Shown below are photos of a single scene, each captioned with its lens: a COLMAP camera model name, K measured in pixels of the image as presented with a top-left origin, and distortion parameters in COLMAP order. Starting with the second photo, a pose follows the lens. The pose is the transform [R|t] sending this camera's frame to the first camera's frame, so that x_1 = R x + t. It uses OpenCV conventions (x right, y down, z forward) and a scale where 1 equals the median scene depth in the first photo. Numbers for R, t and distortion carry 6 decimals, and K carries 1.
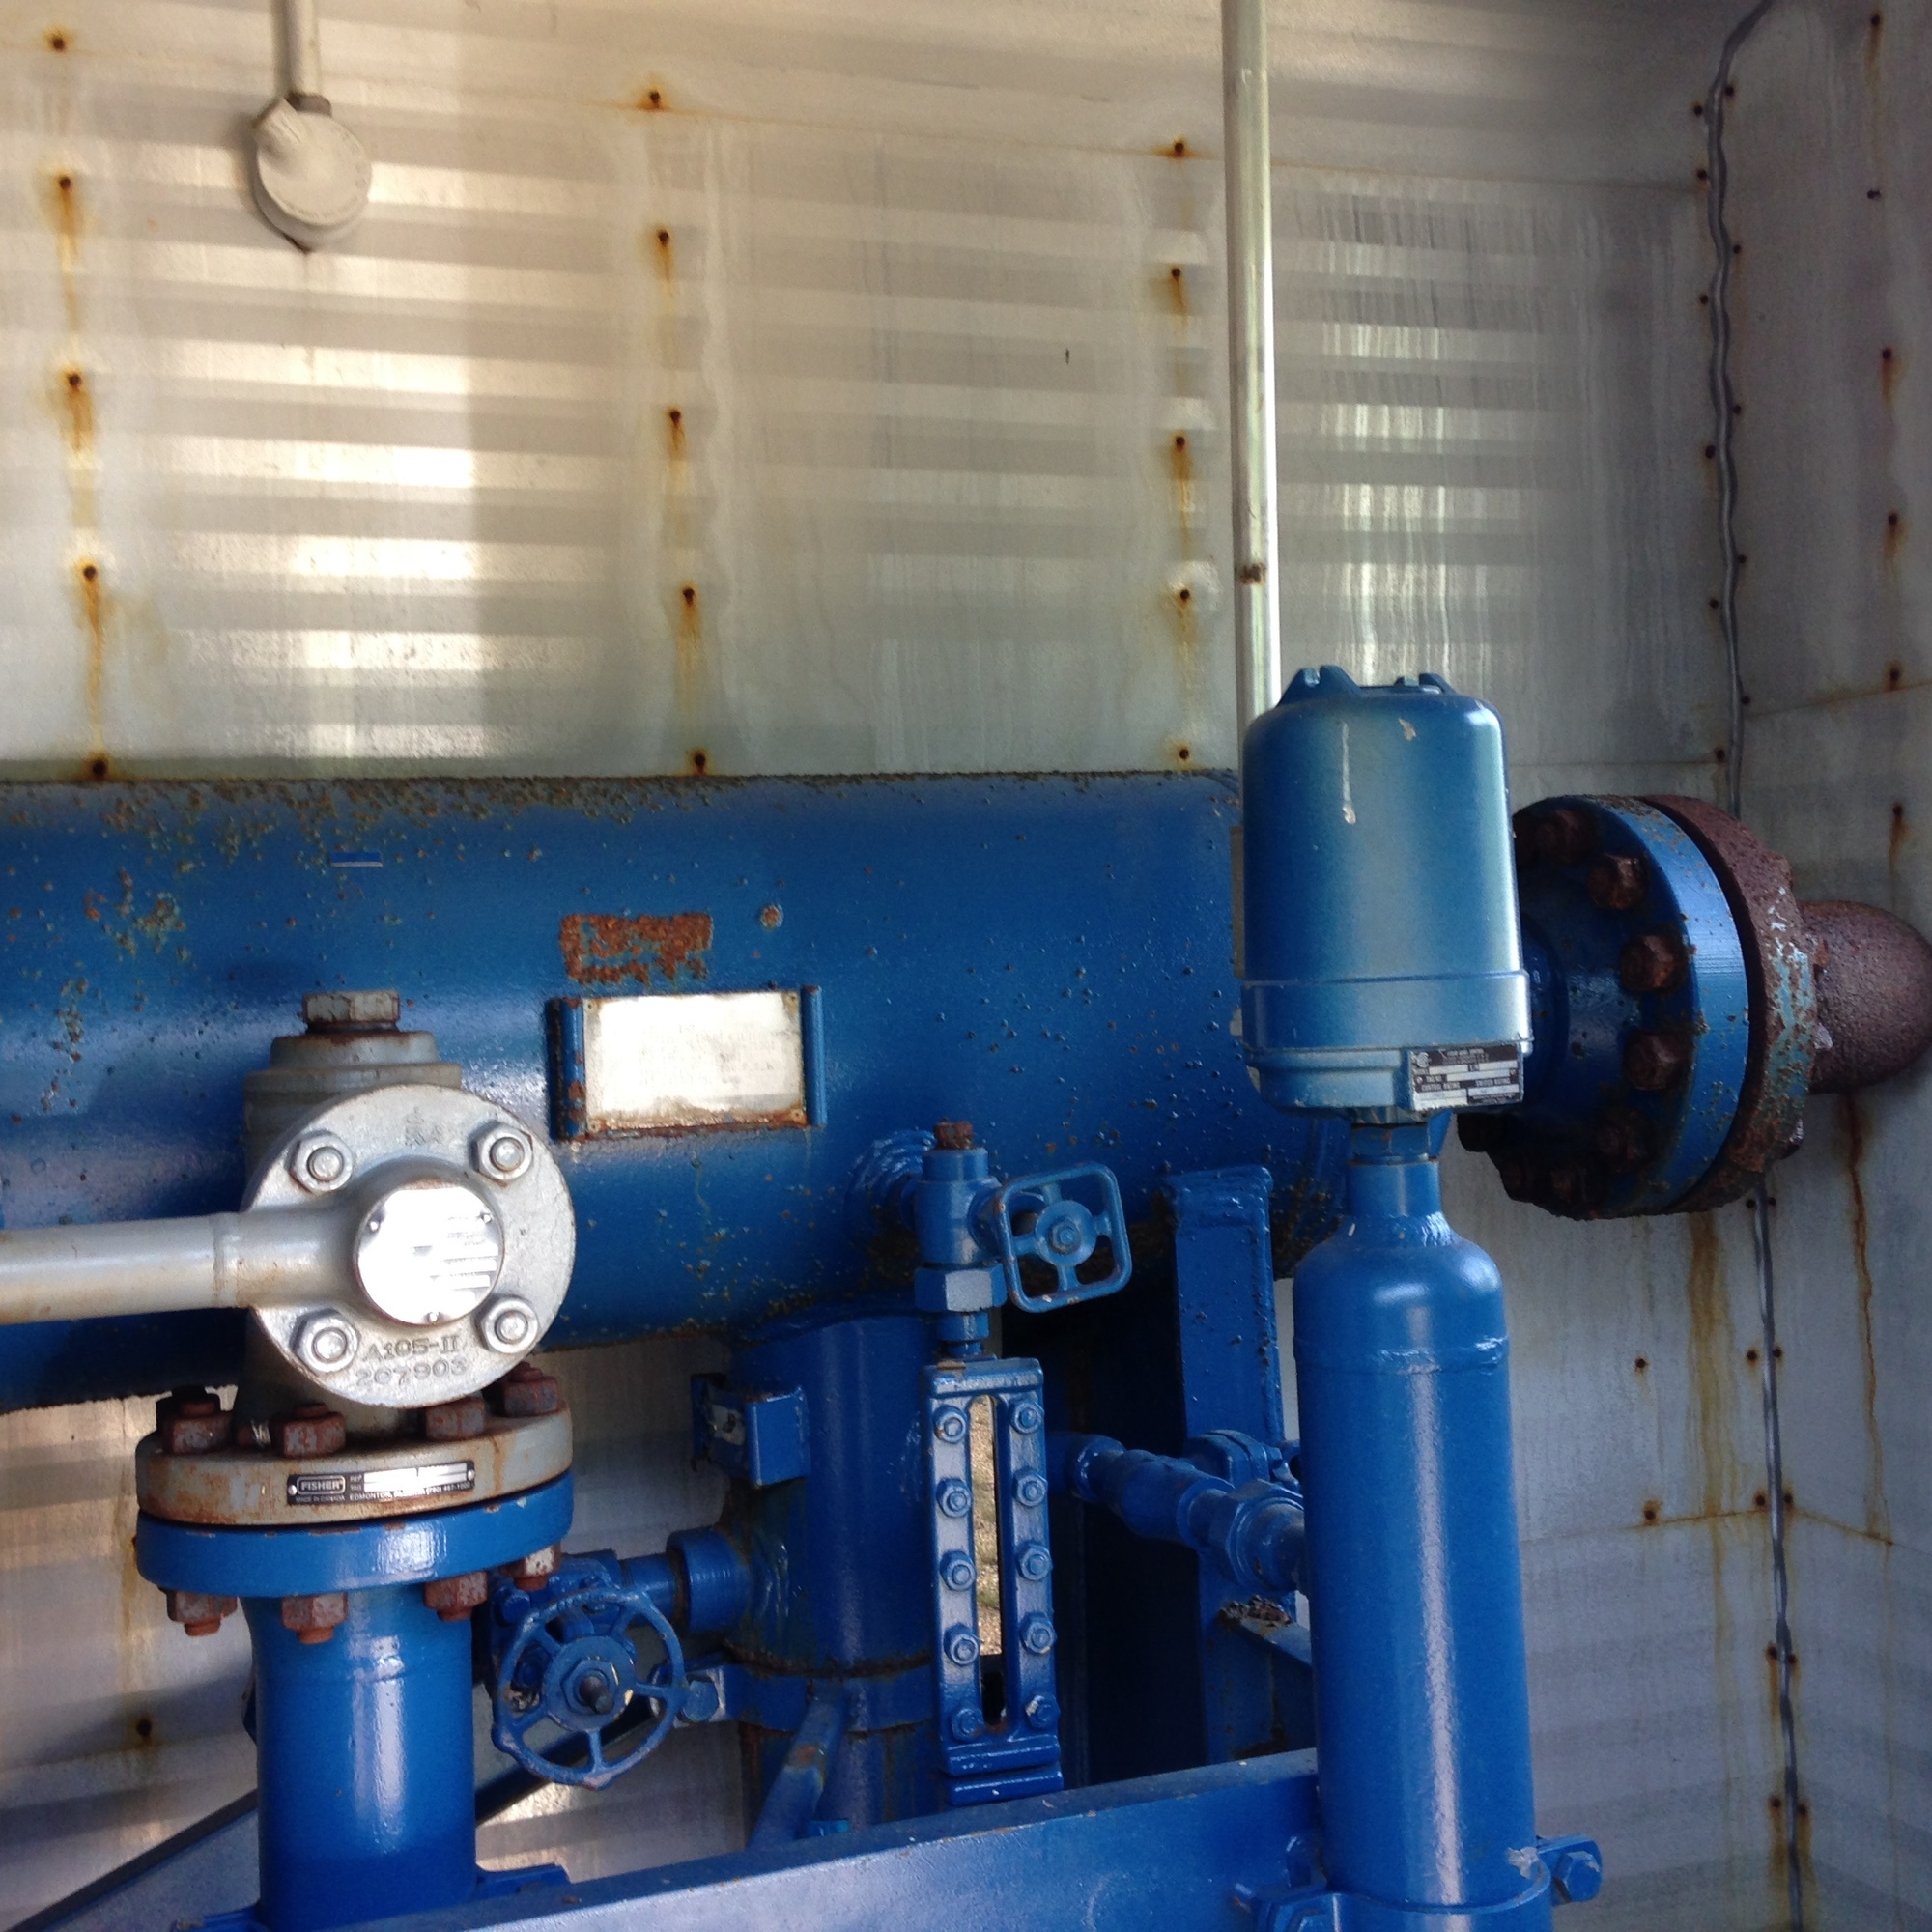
lens RADIAL K [[2372.1, 0, 966.0], [0, 2372.1, 966.0], [0, 0, 1]] dist [0.196042, -0.365082]
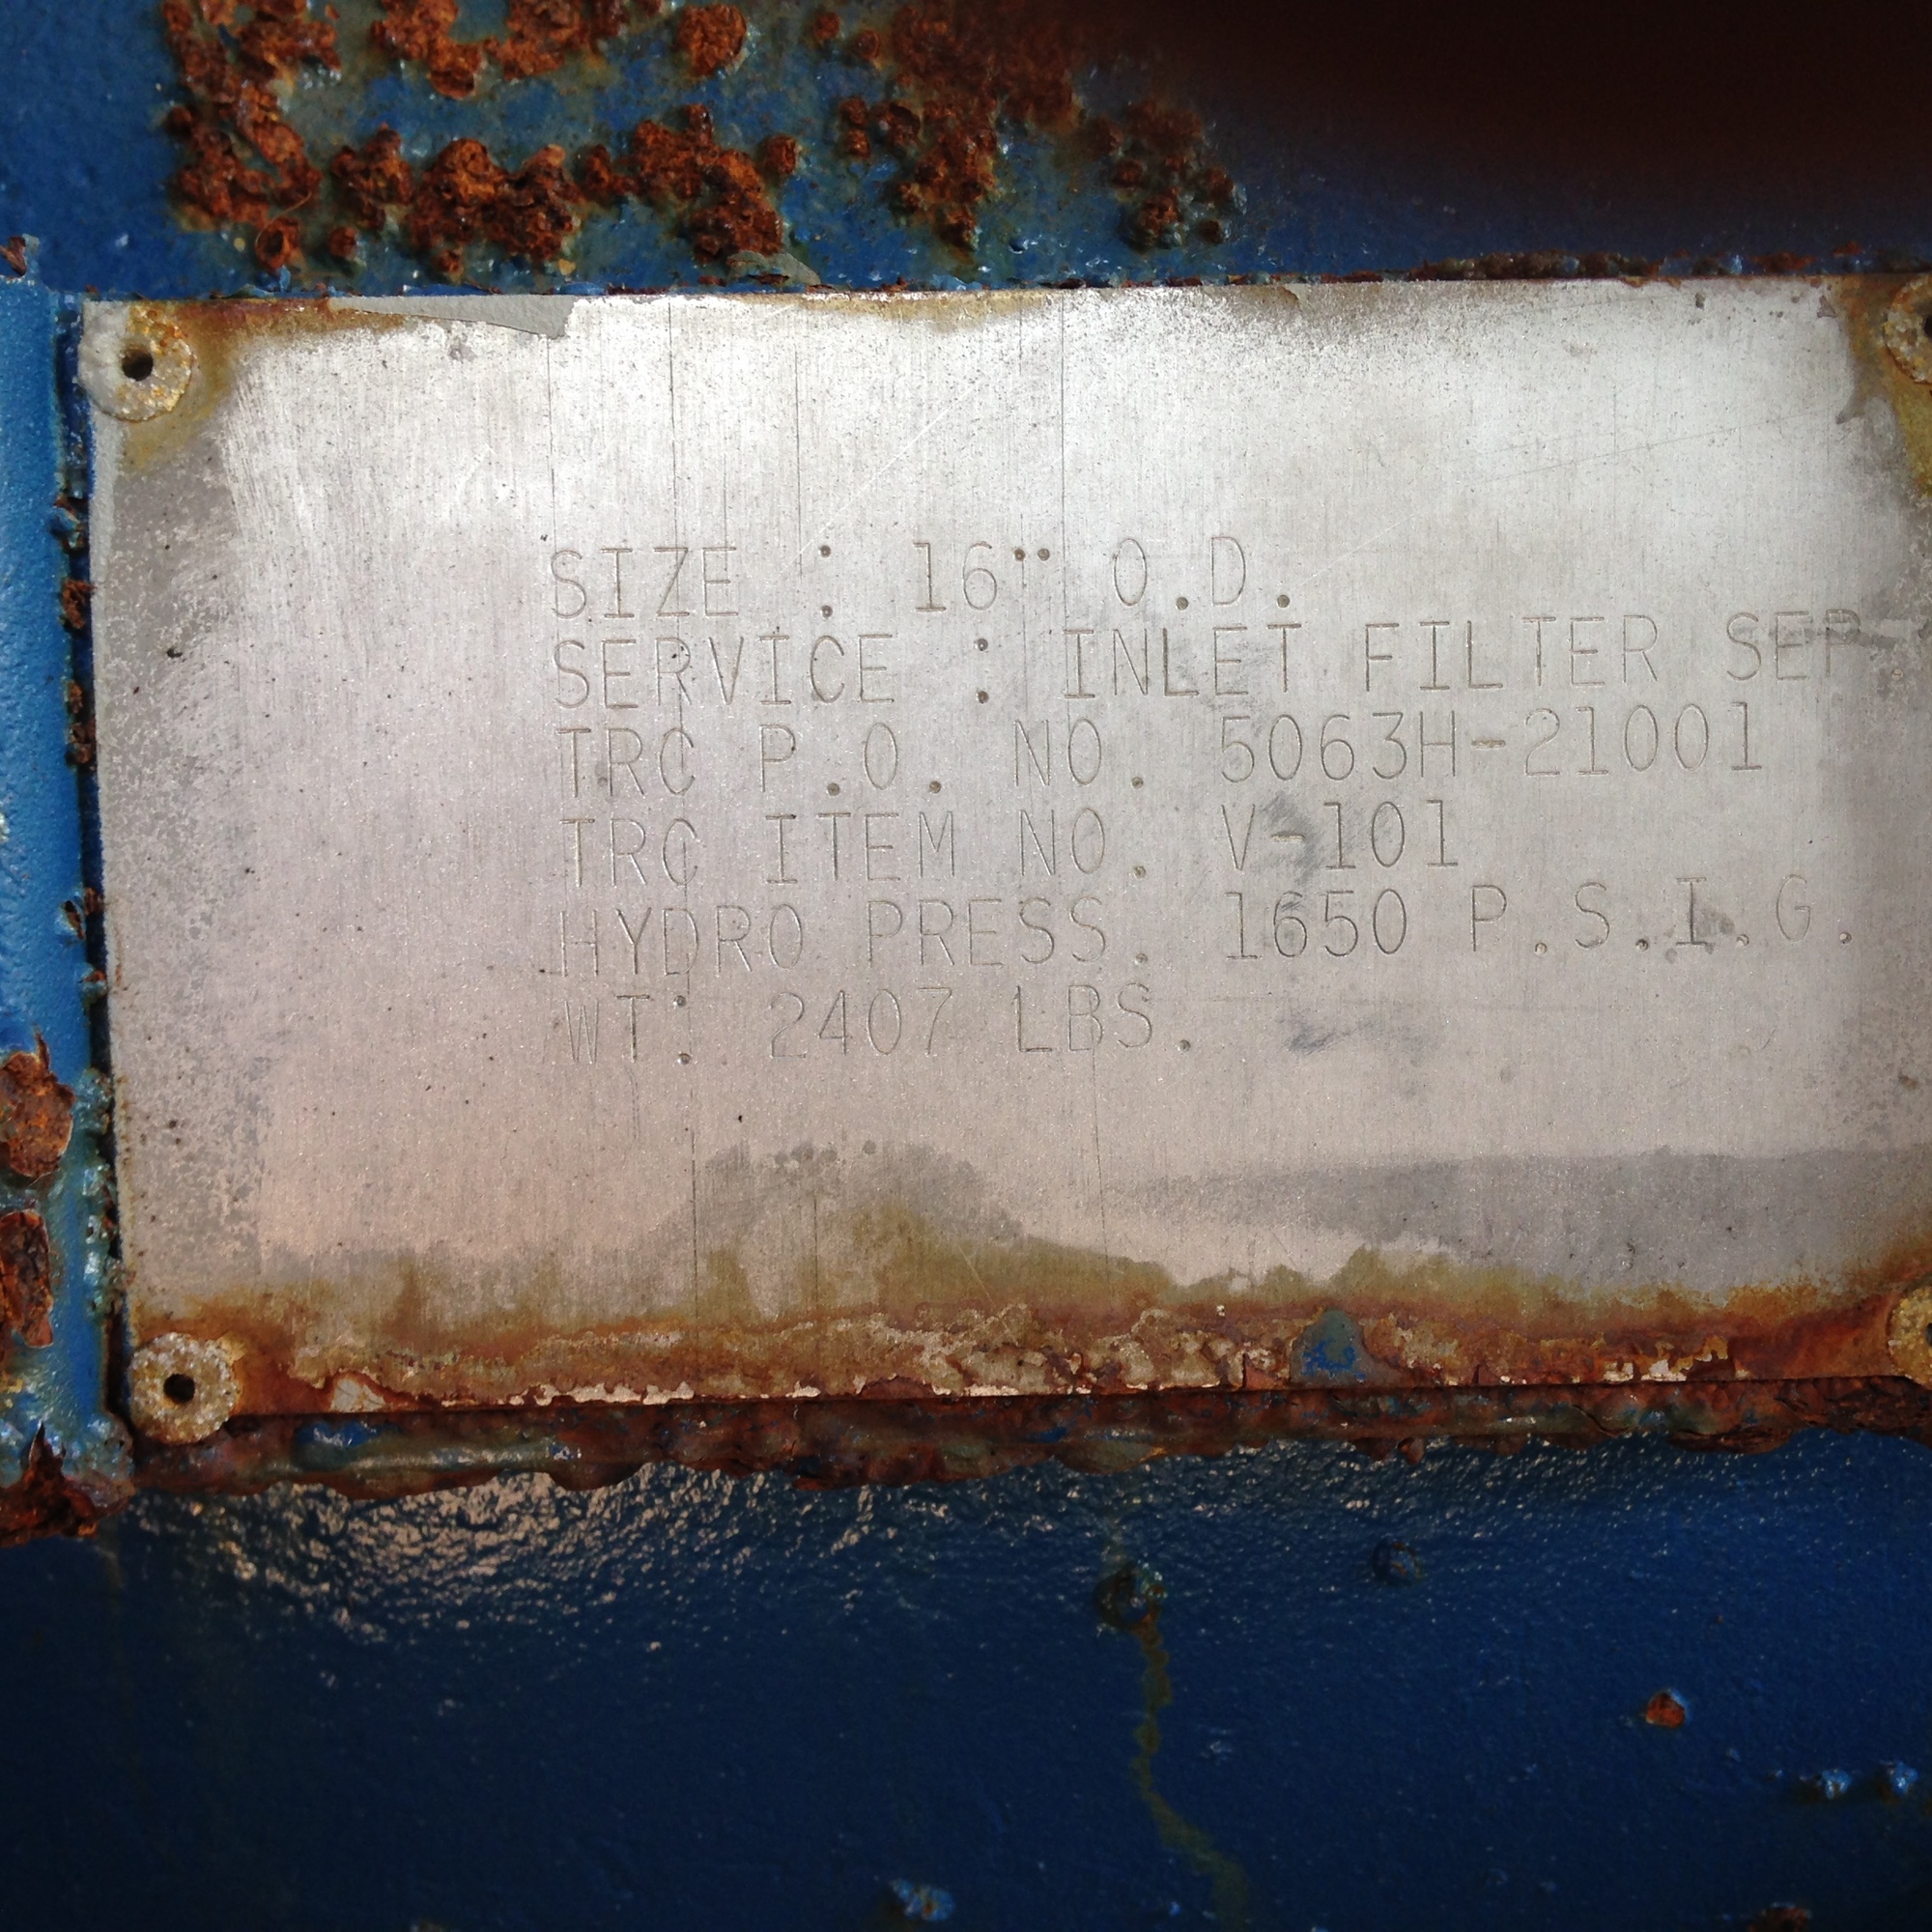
lens RADIAL K [[2410.7, 0, 965.1], [0, 2410.7, 942.3], [0, 0, 1]] dist [0.199084, -0.397824]
pose [[0.943850, 0.028572, -0.329135, -0.061037], [-0.010438, 0.998335, 0.056732, 0.029048], [0.330208, -0.050111, 0.942577, 0.689121]]
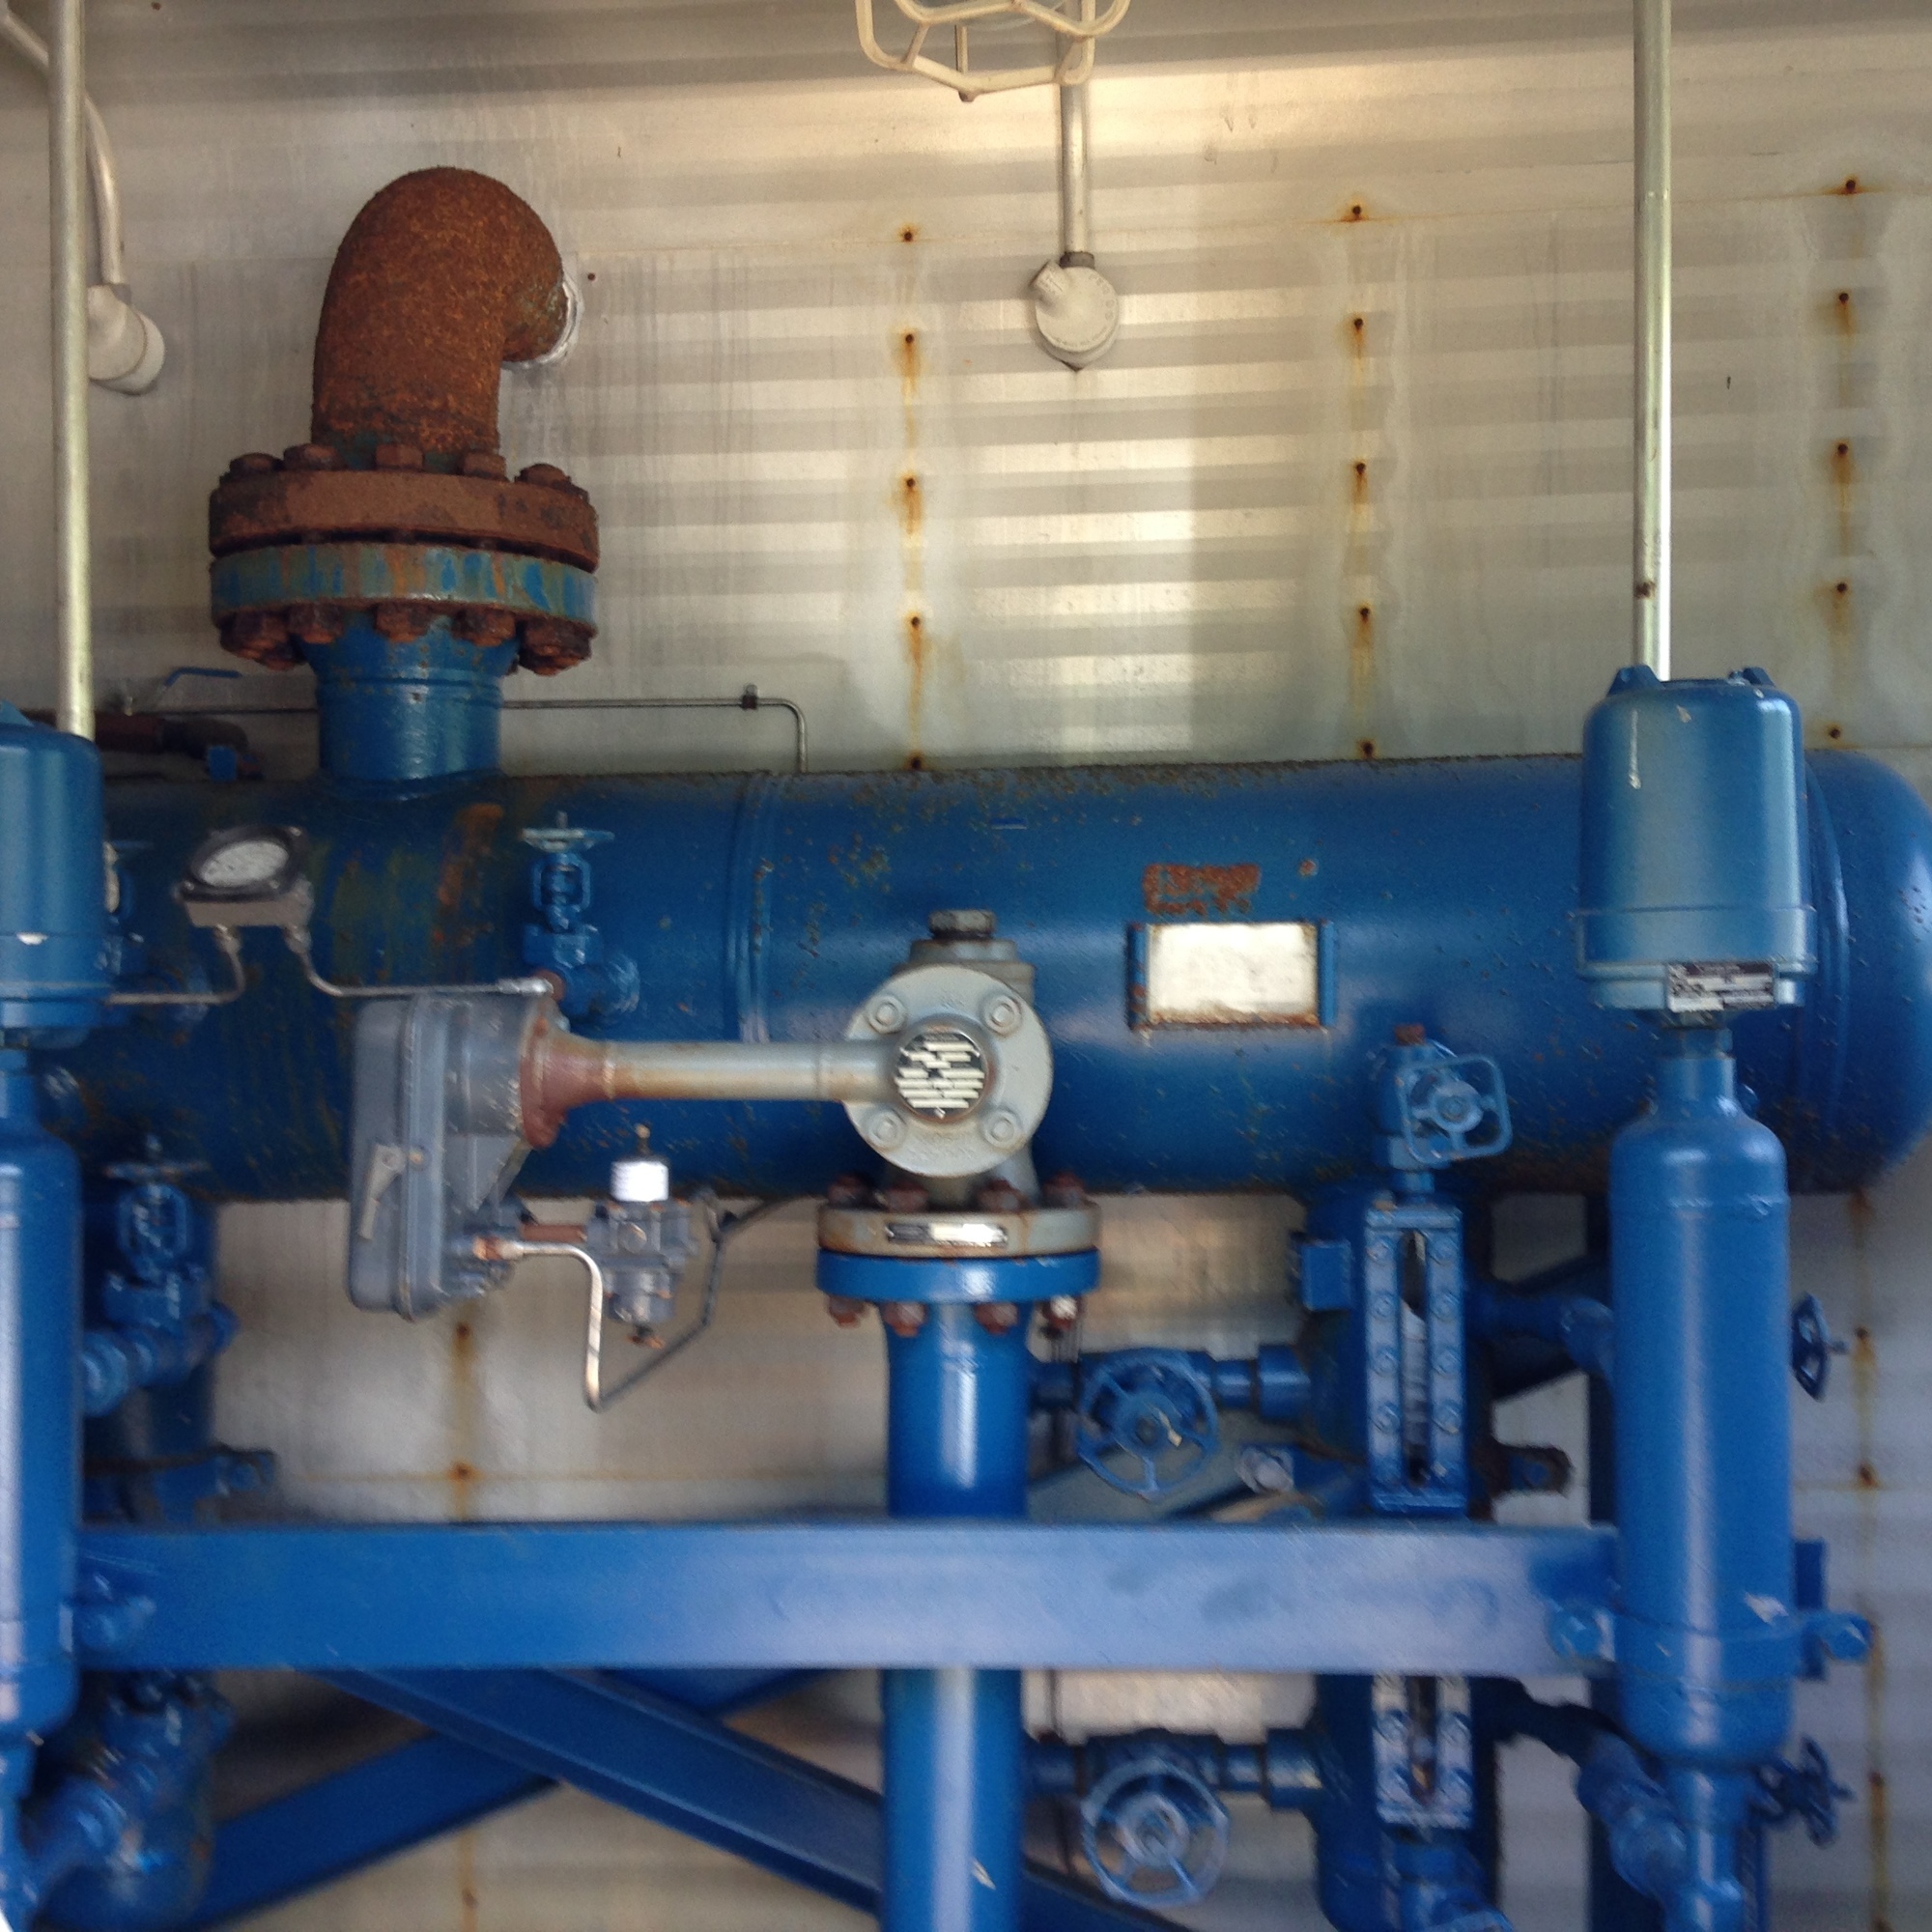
lens RADIAL K [[2410.7, 0, 965.1], [0, 2410.7, 942.3], [0, 0, 1]] dist [0.199084, -0.397824]
pose [[0.898366, 0.019808, -0.438800, 0.270246], [-0.023370, 0.999723, -0.002716, 0.023022], [0.438625, 0.012695, 0.898581, -0.222176]]
